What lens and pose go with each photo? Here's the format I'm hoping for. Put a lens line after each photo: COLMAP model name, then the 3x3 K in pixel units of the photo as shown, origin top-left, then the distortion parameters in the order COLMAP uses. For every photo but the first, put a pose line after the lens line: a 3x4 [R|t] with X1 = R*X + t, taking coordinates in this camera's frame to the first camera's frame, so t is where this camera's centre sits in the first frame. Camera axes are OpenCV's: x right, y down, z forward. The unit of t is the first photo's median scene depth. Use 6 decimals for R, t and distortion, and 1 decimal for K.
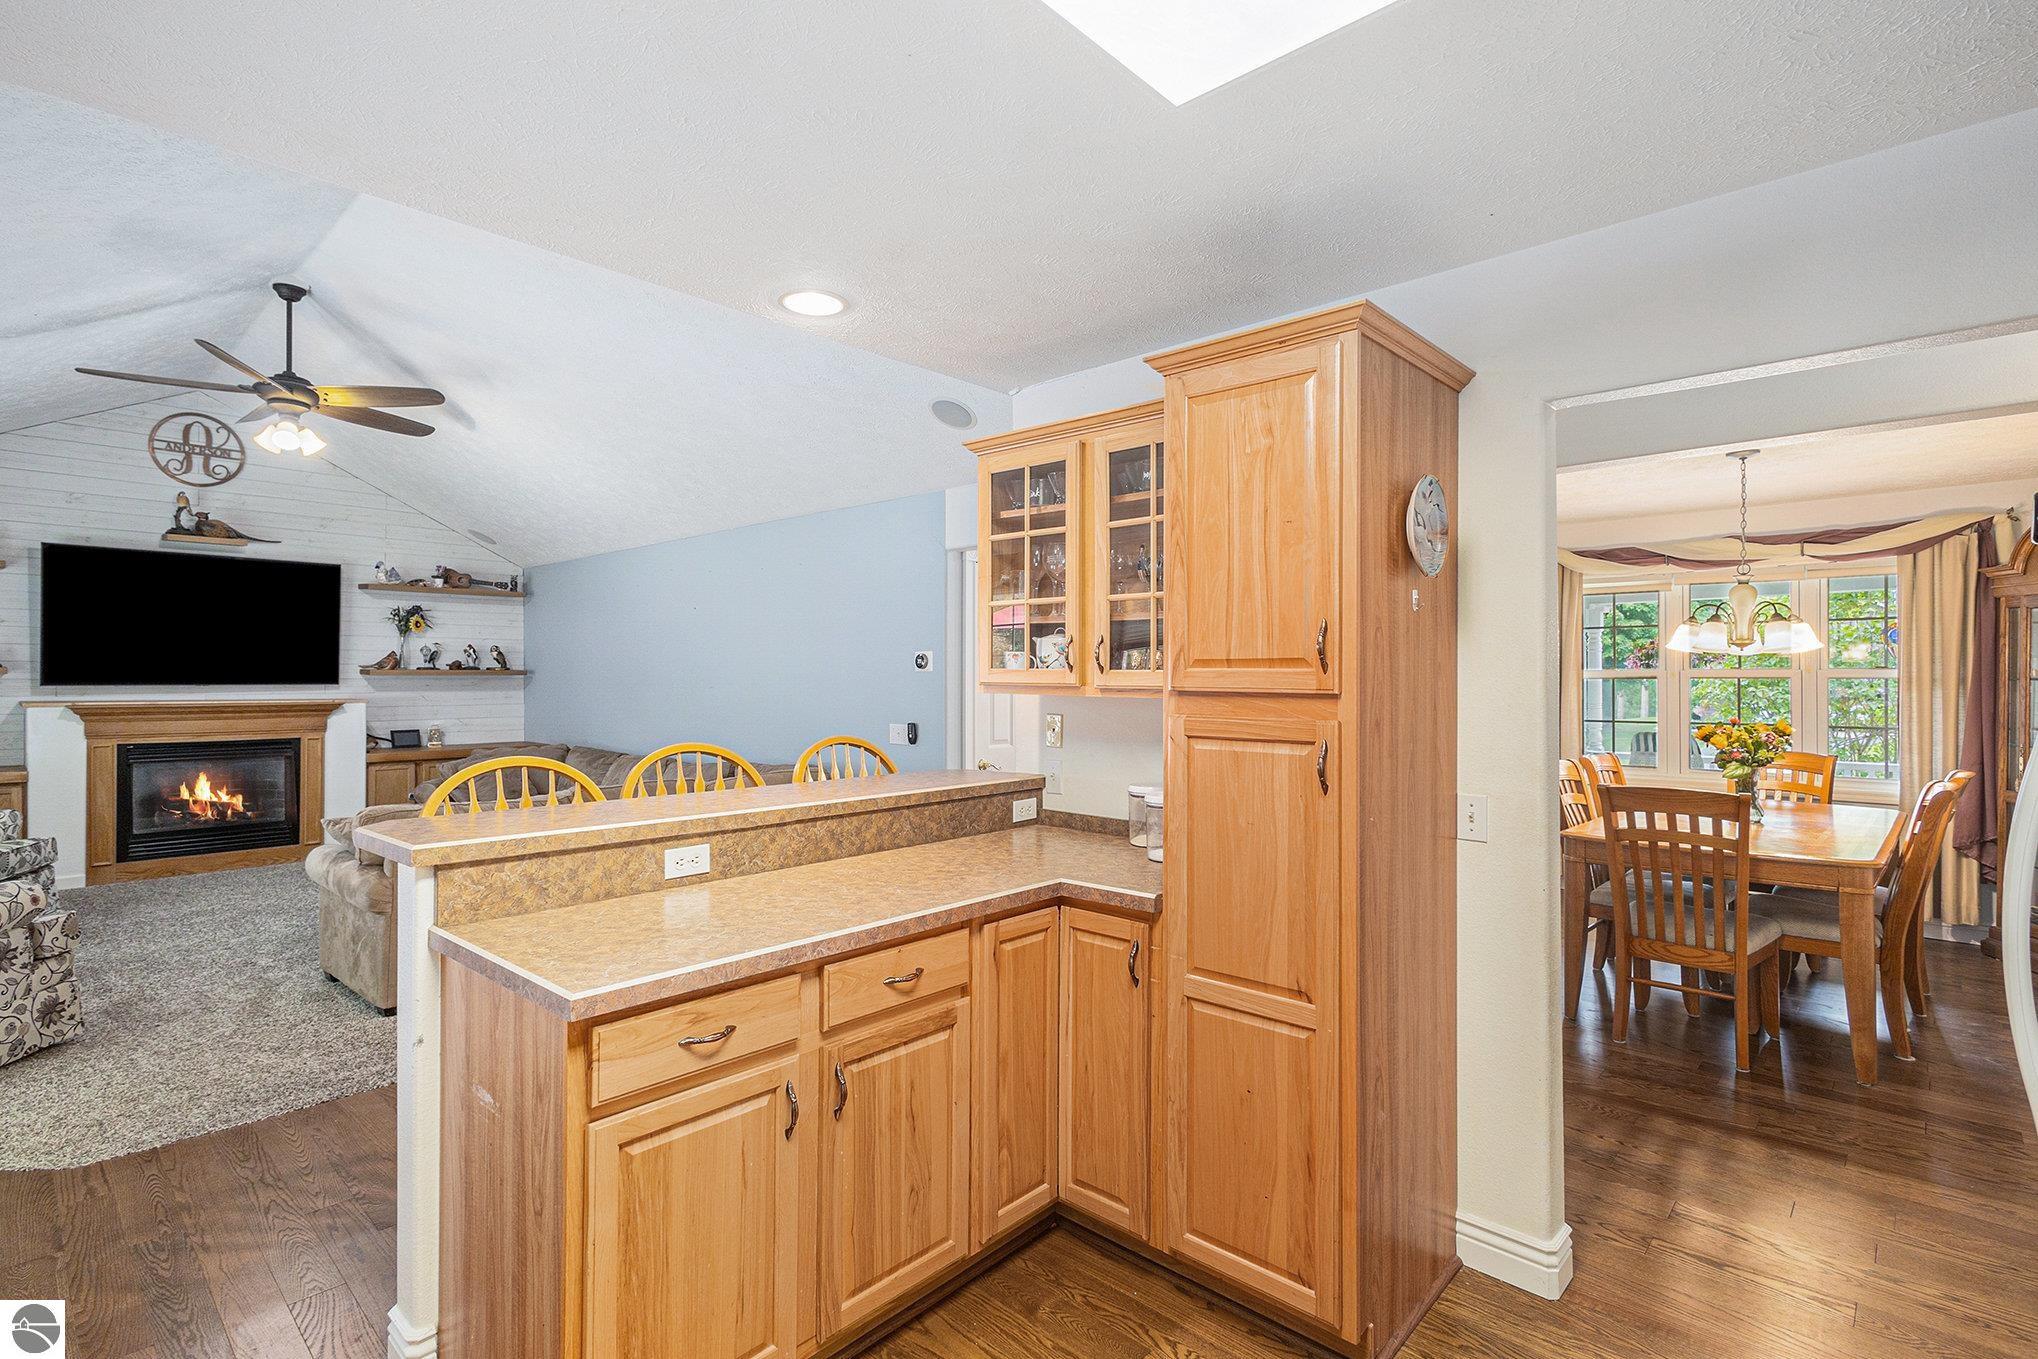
lens RADIAL K [[943.8, 0, 1016.2], [0, 943.8, 676.4], [0, 0, 1]] dist [0.019363, -0.006470]
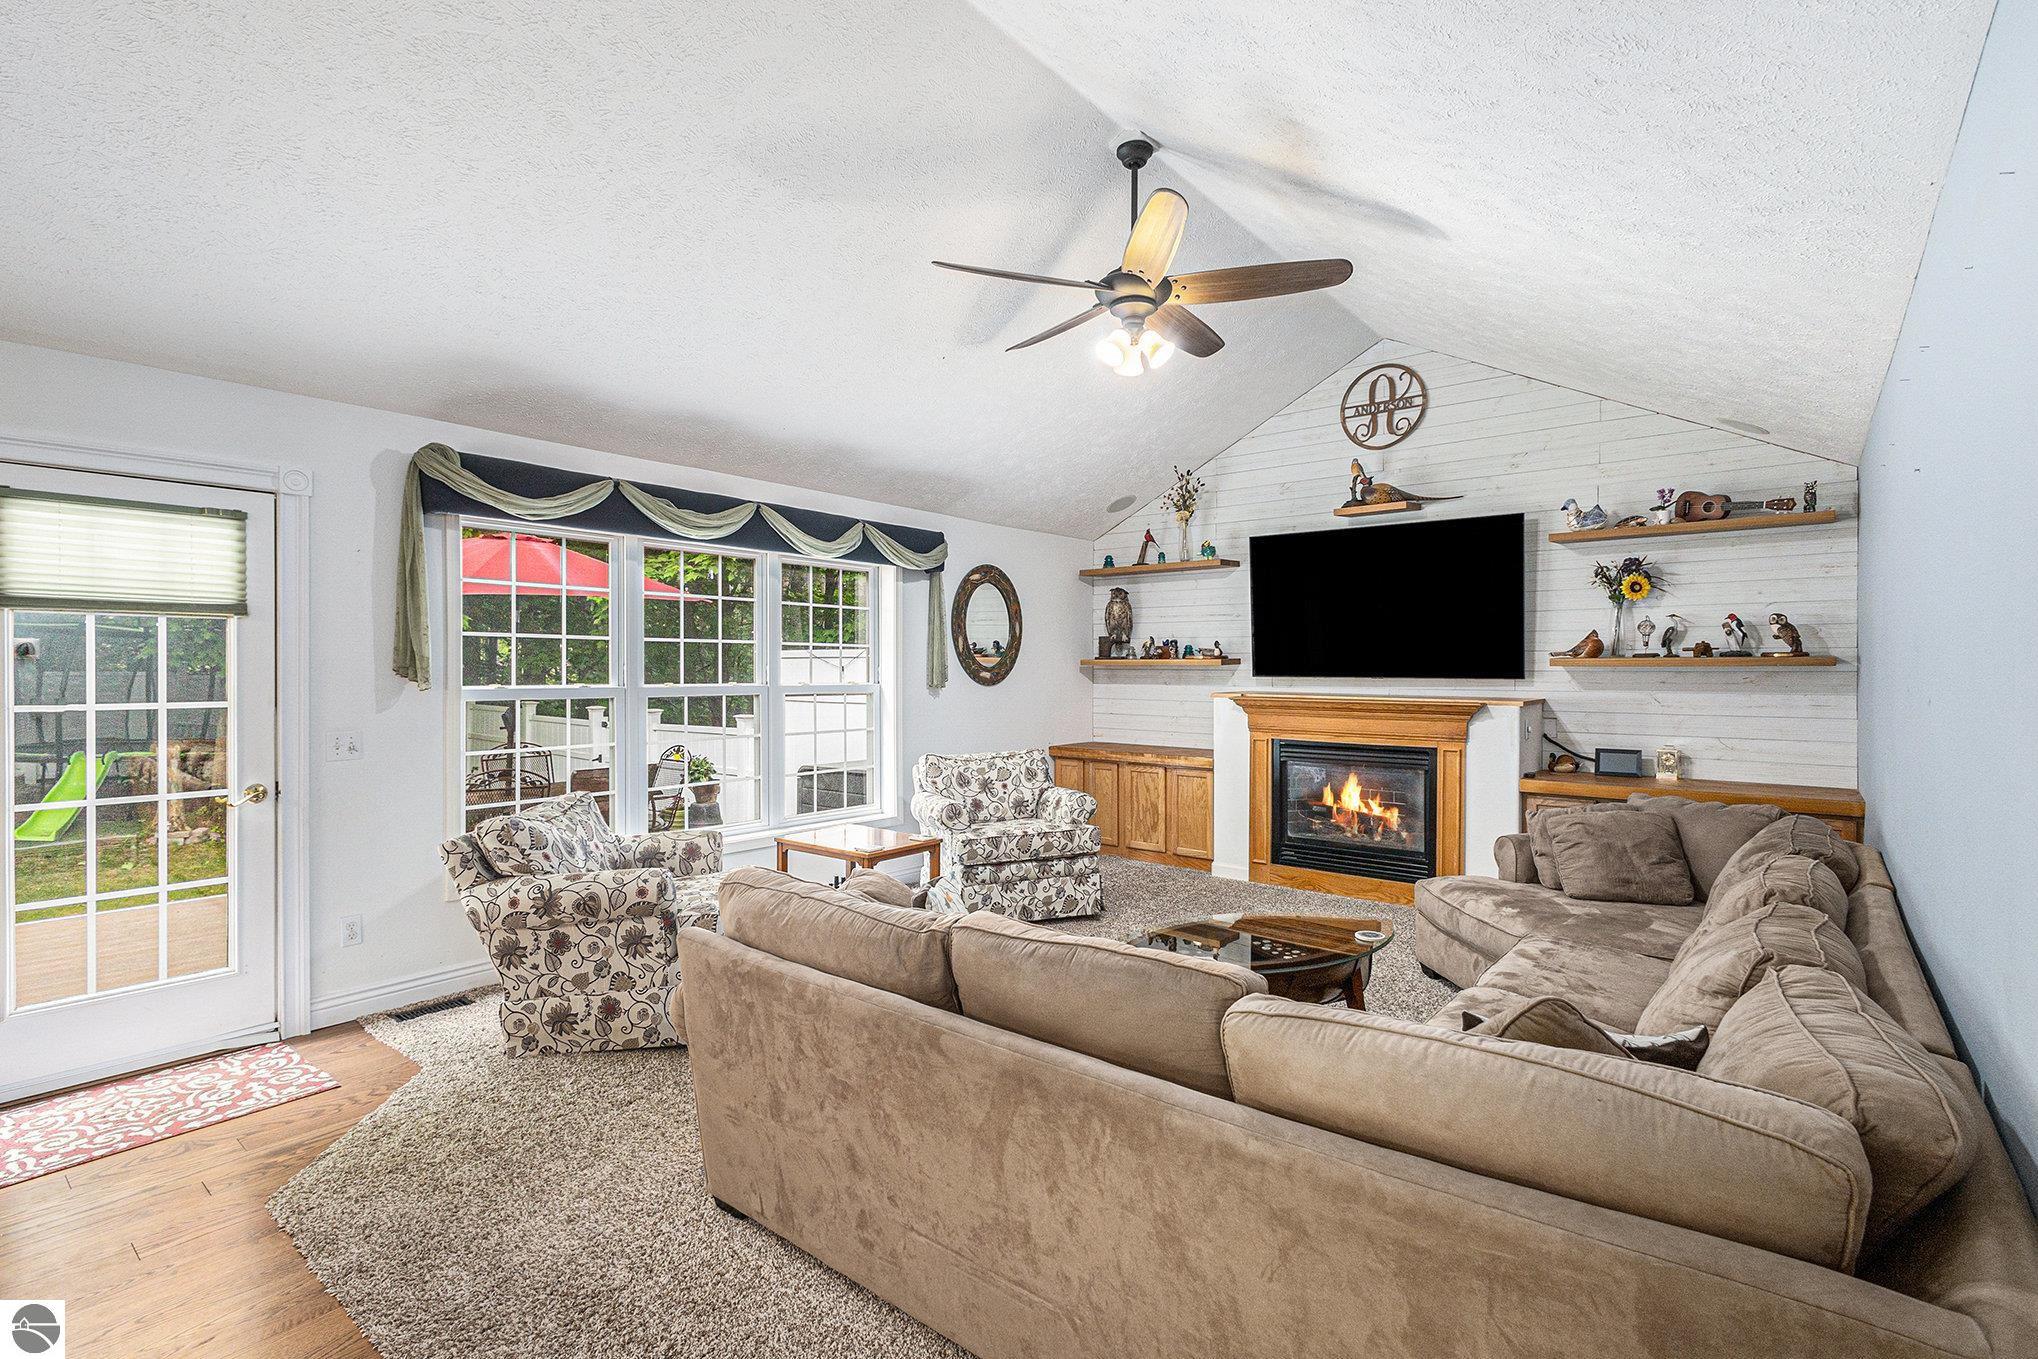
lens RADIAL K [[949.7, 0, 968.5], [0, 949.7, 679.1], [0, 0, 1]] dist [0.002572, 0.000116]
pose [[0.064351, 0.010766, -0.997869, -0.016250], [-0.002315, 0.999941, 0.010639, 0.001990], [0.997925, 0.001626, 0.064372, 0.571141]]
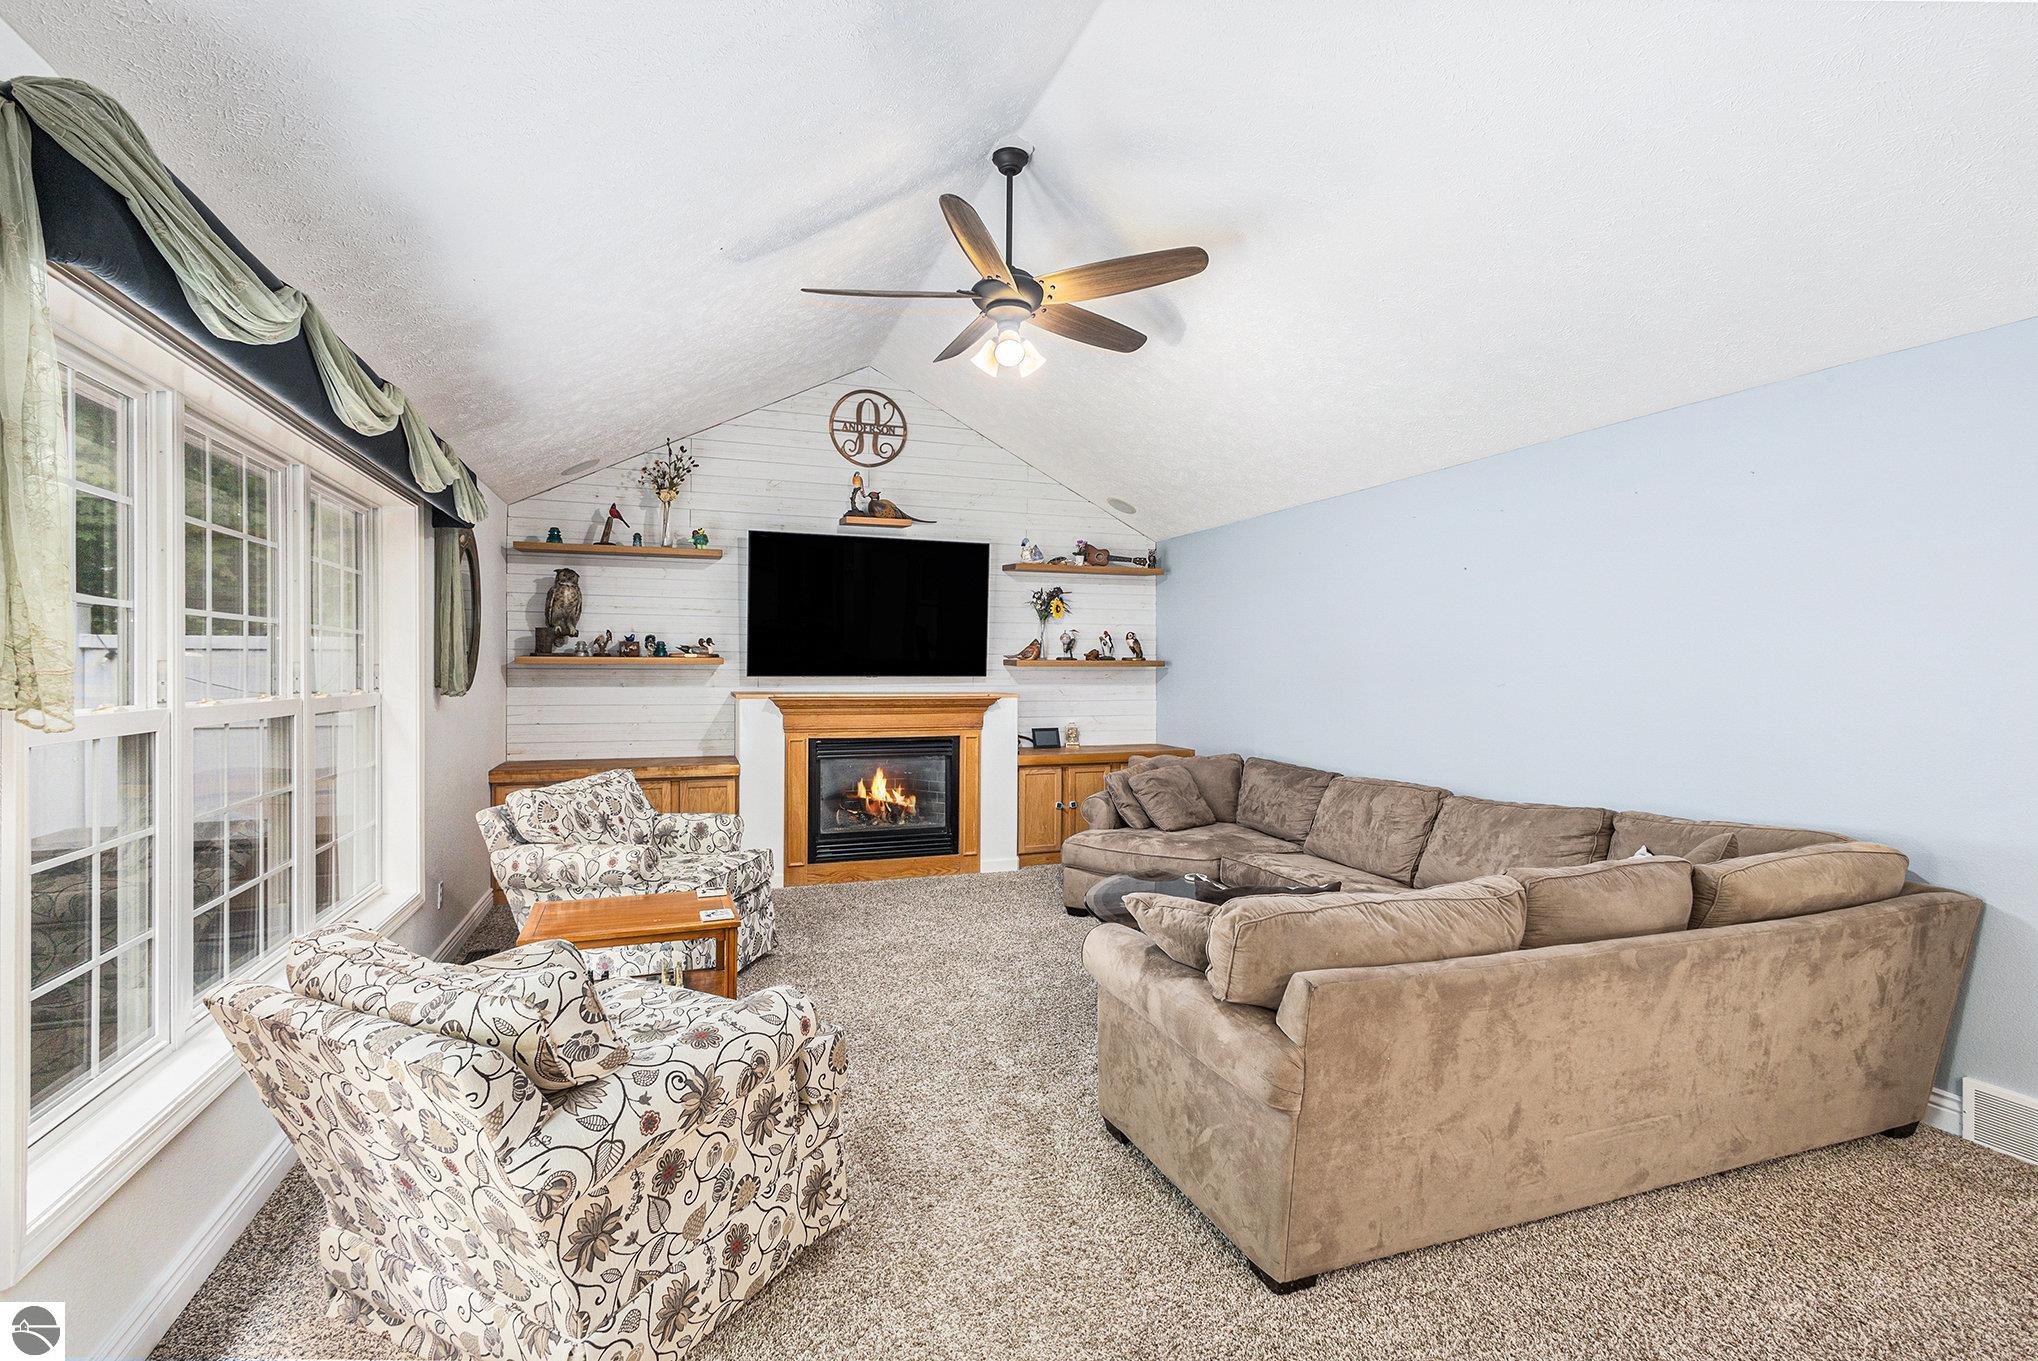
lens RADIAL K [[953.0, 0, 1062.4], [0, 953.0, 667.1], [0, 0, 1]] dist [0.010647, -0.000233]
pose [[0.900860, 0.001573, -0.434108, -0.272903], [-0.002502, 0.999996, -0.001569, 0.000885], [0.434103, 0.002500, 0.900860, 0.231002]]
